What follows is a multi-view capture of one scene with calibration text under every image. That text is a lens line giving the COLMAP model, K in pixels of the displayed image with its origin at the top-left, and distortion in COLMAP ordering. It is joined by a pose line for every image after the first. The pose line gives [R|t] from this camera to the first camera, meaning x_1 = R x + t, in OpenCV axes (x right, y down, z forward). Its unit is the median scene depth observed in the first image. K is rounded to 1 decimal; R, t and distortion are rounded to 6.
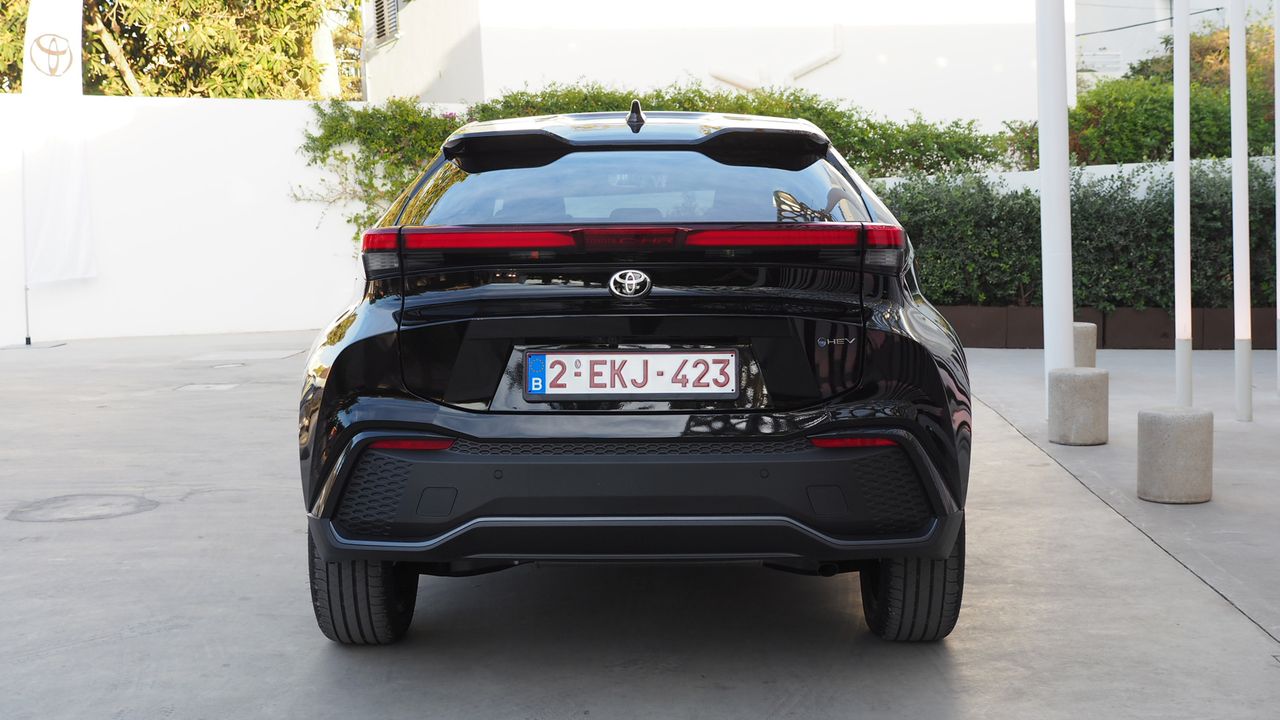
lens RADIAL K [[1744.0, 0, 637.7], [0, 1744.0, 362.3], [0, 0, 1]] dist [-0.055748, 0.000000]
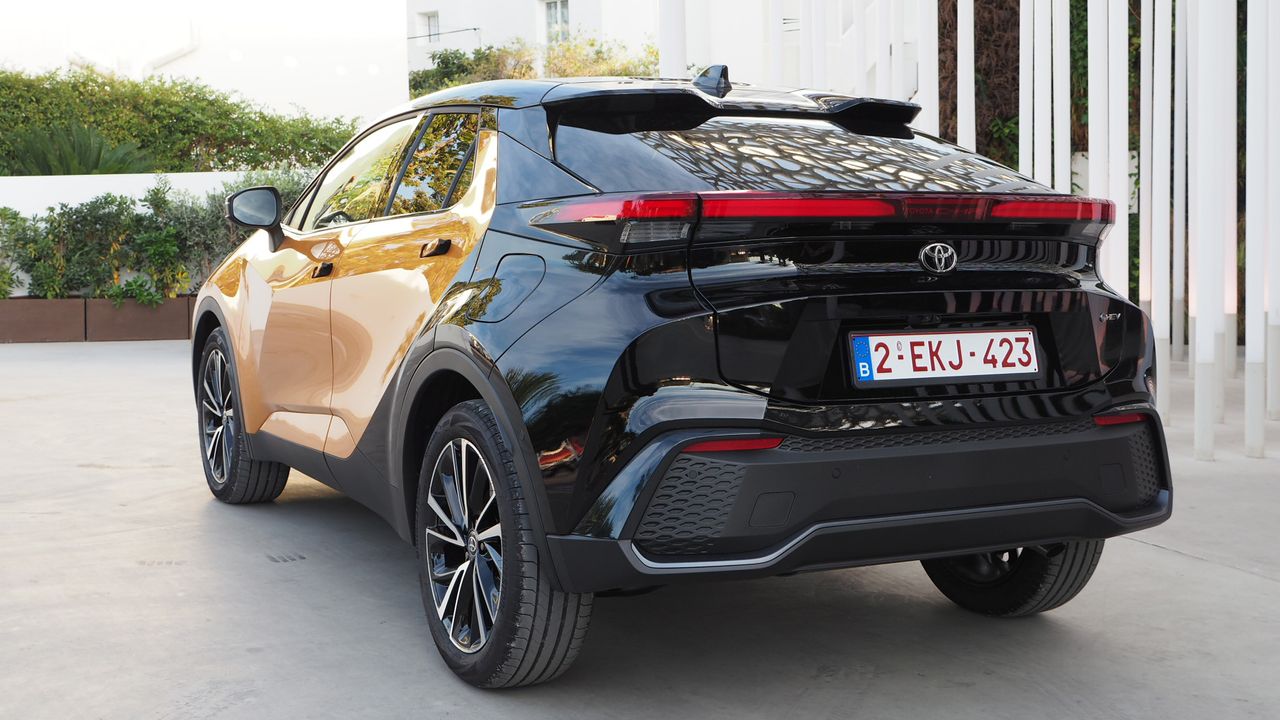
lens RADIAL K [[1610.2, 0, 638.2], [0, 1610.2, 348.8], [0, 0, 1]] dist [-0.006156, 0.000000]
pose [[0.878621, -0.025673, 0.476828, -0.553605], [0.026329, 0.999639, 0.005307, -0.005637], [-0.476793, 0.007891, 0.878980, 0.328666]]
